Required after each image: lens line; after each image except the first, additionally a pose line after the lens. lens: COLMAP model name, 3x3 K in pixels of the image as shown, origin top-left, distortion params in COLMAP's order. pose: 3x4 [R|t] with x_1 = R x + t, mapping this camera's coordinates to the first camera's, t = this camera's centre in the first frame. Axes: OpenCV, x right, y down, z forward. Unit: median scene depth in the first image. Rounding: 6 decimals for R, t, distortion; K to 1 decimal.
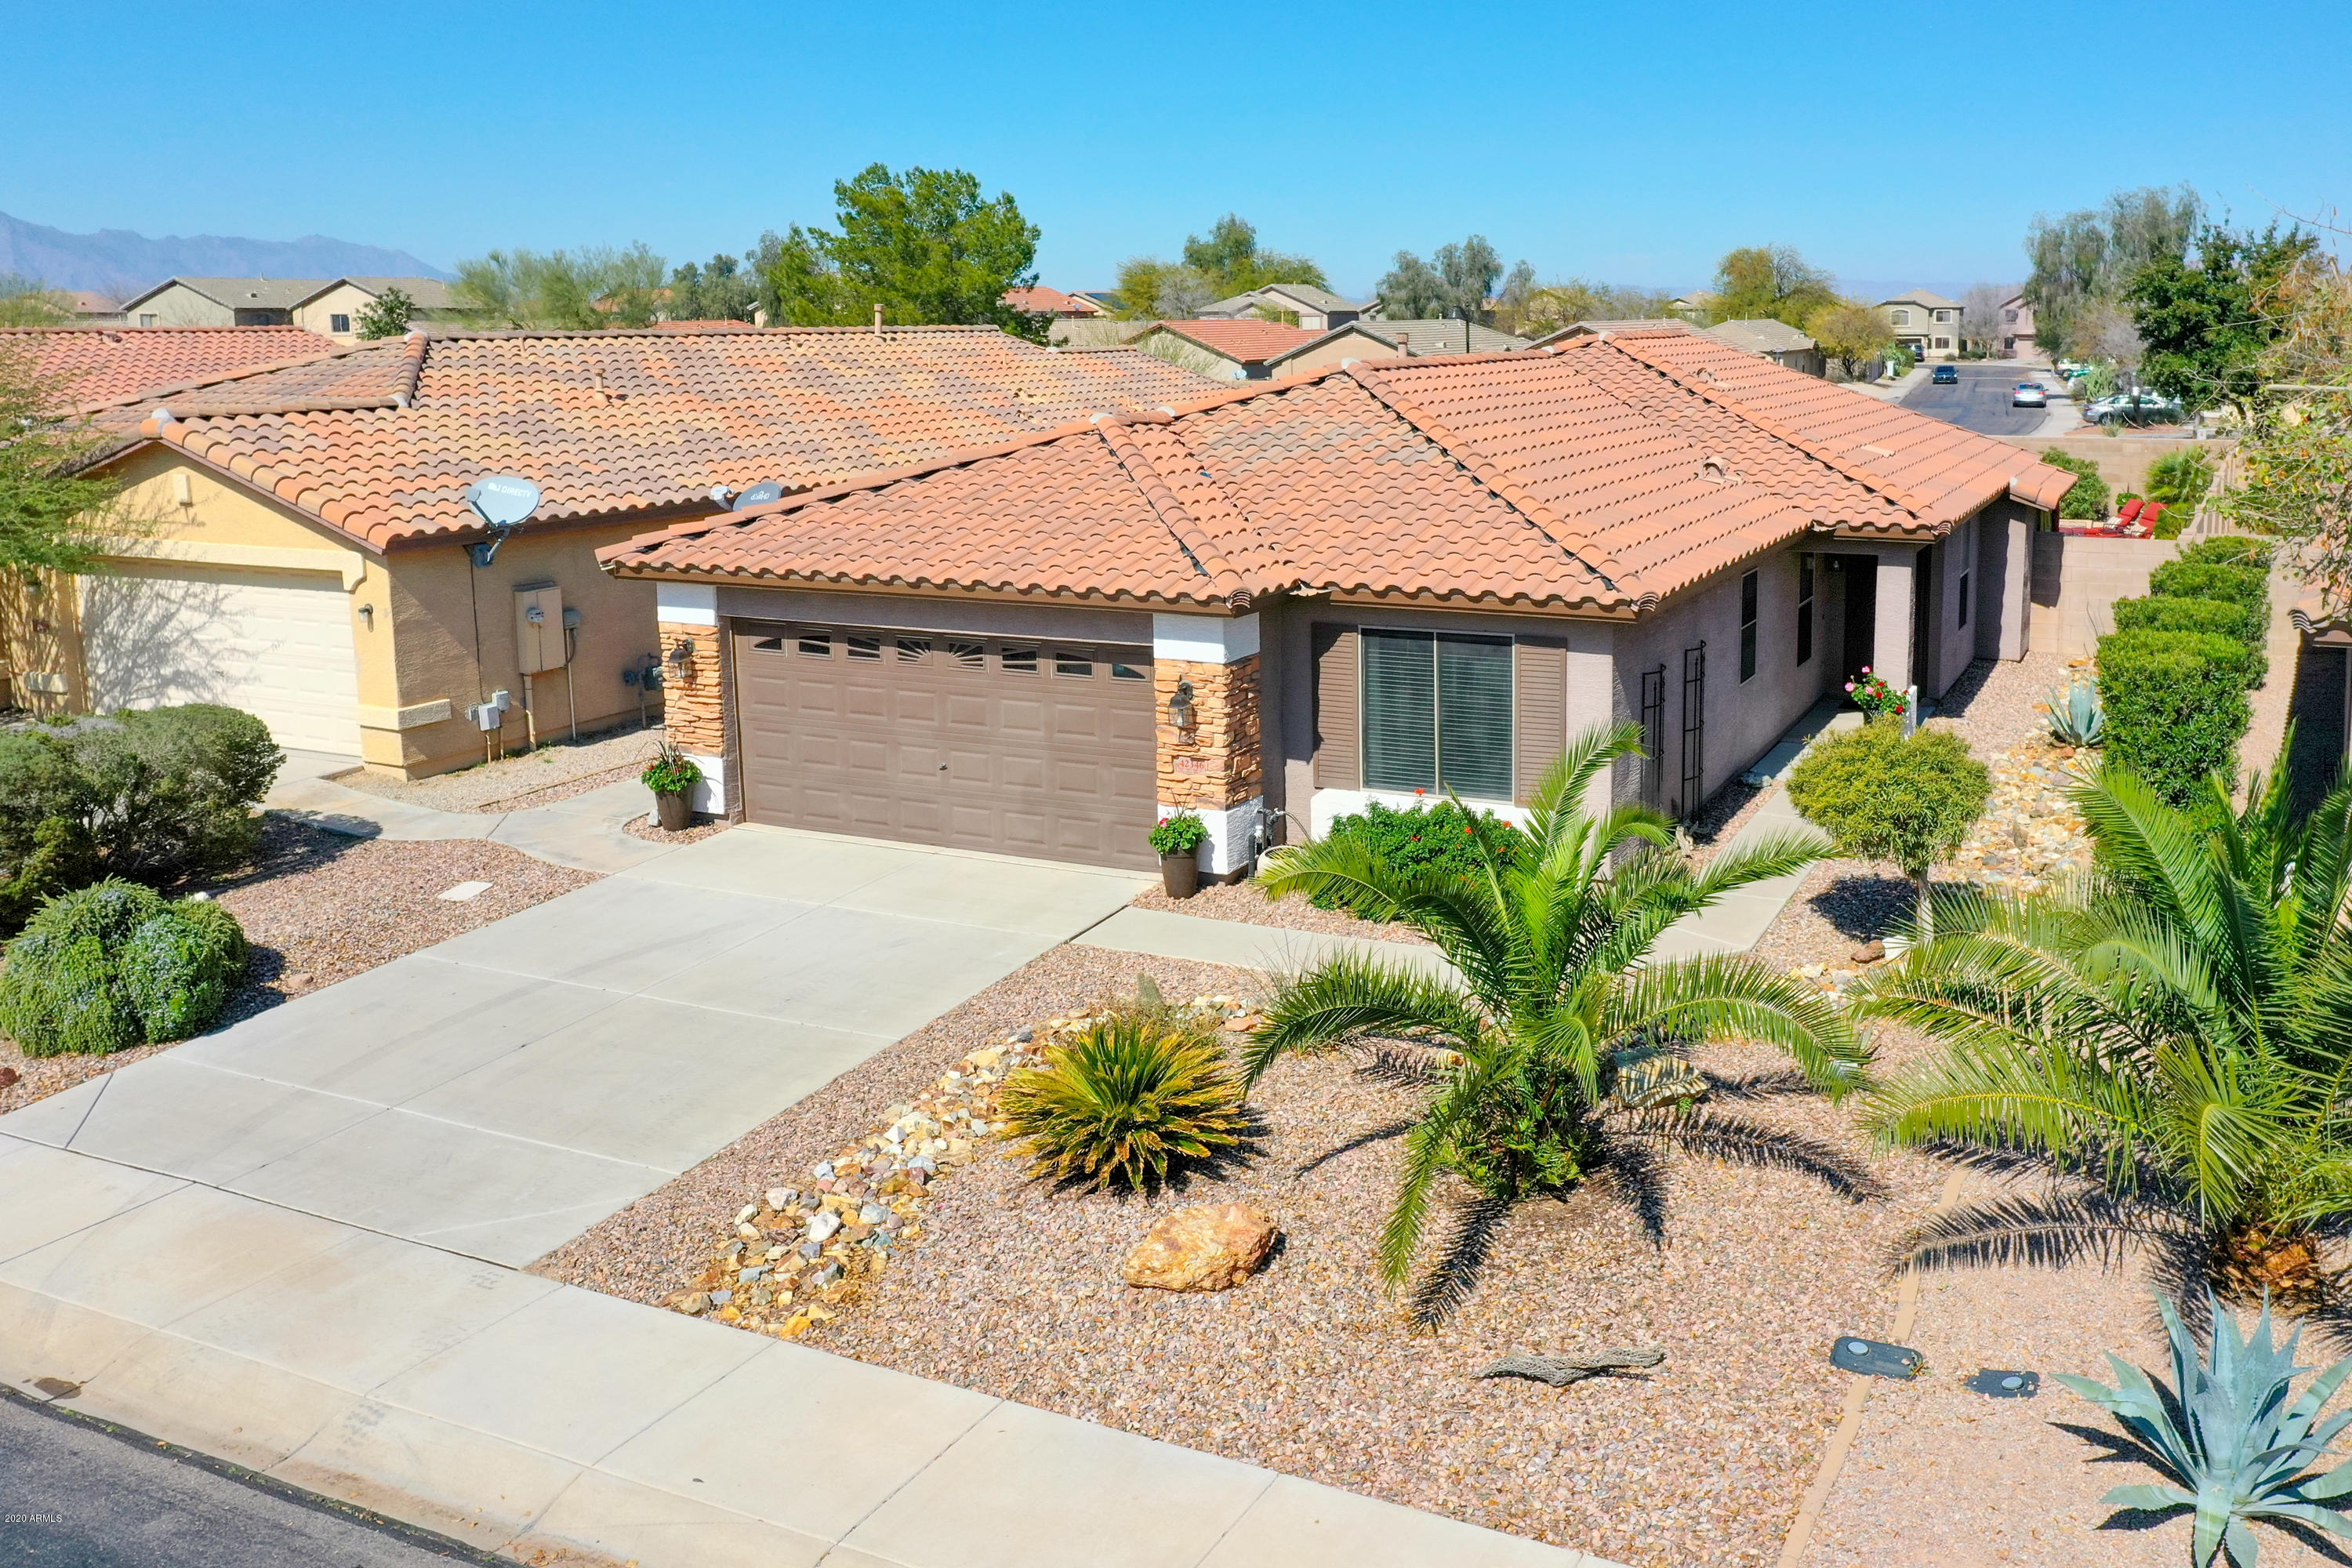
lens RADIAL K [[1938.2, 0, 1273.4], [0, 1938.2, 831.4], [0, 0, 1]] dist [0.008393, -0.011285]
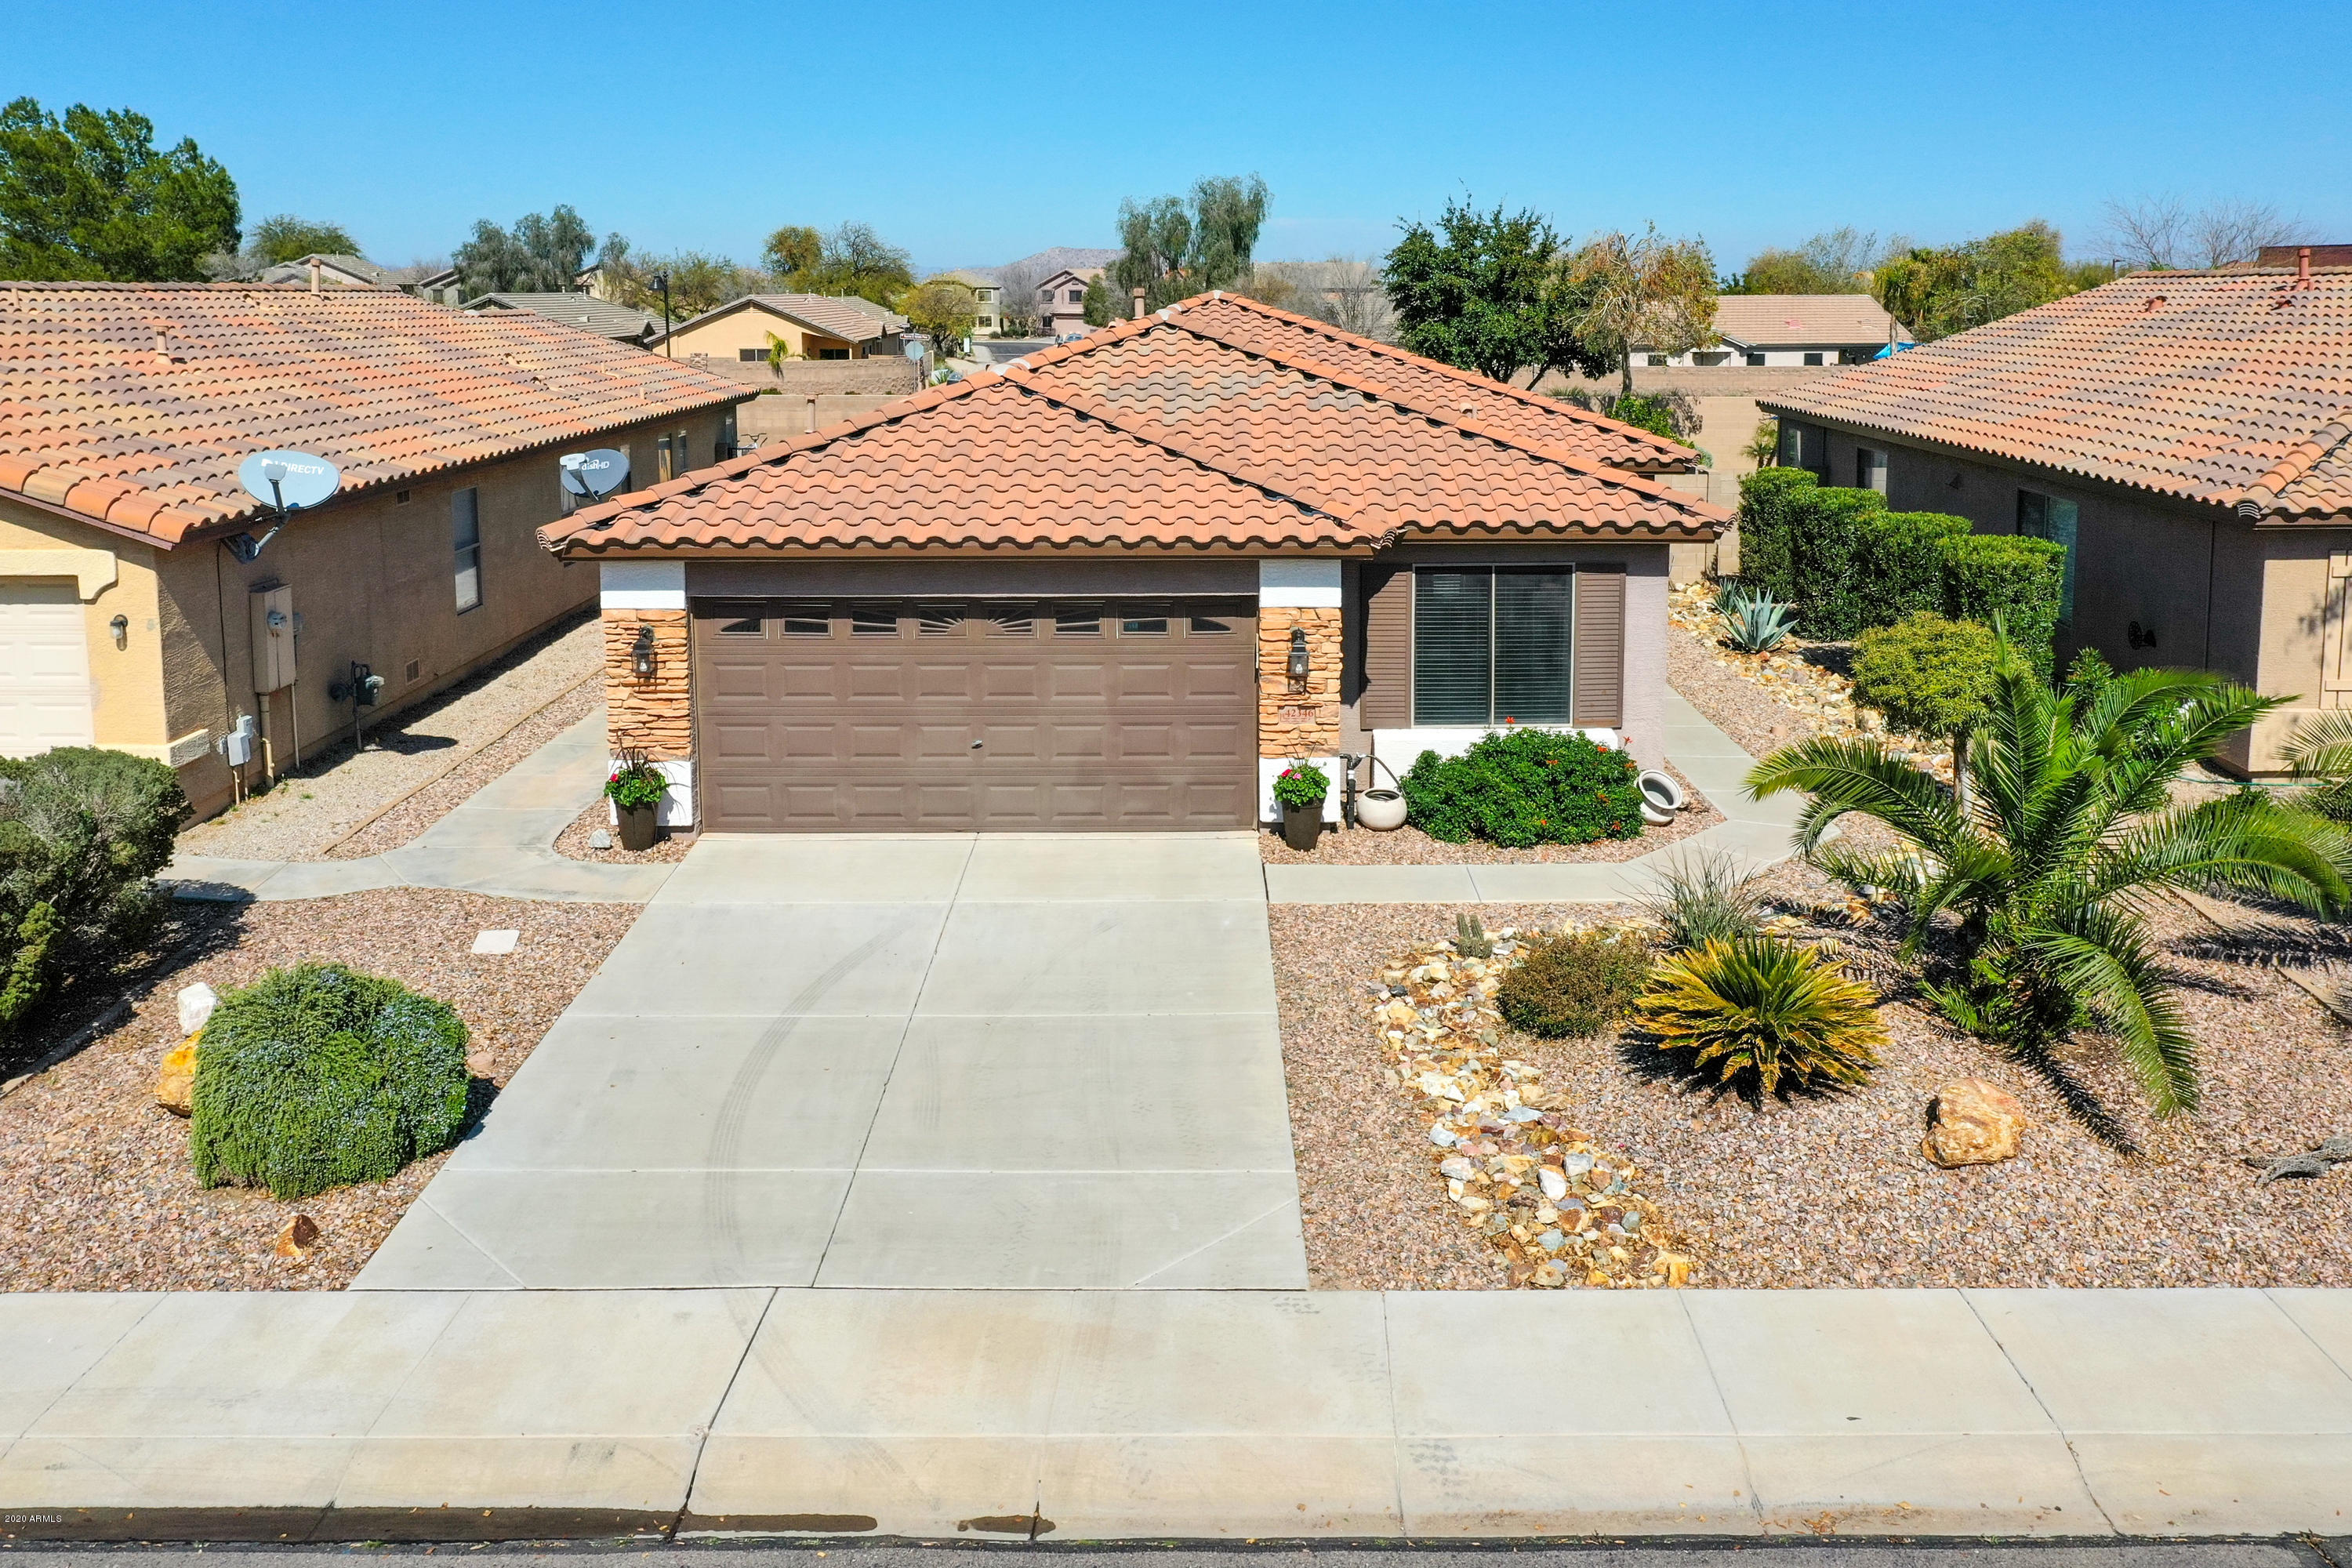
lens RADIAL K [[1960.3, 0, 1176.0], [0, 1960.3, 784.0], [0, 0, 1]] dist [0.014460, -0.019565]
pose [[0.903909, -0.098151, 0.416310, -0.463126], [0.104707, 0.994478, 0.007119, -0.011123], [-0.414710, 0.037155, 0.909195, 0.111747]]
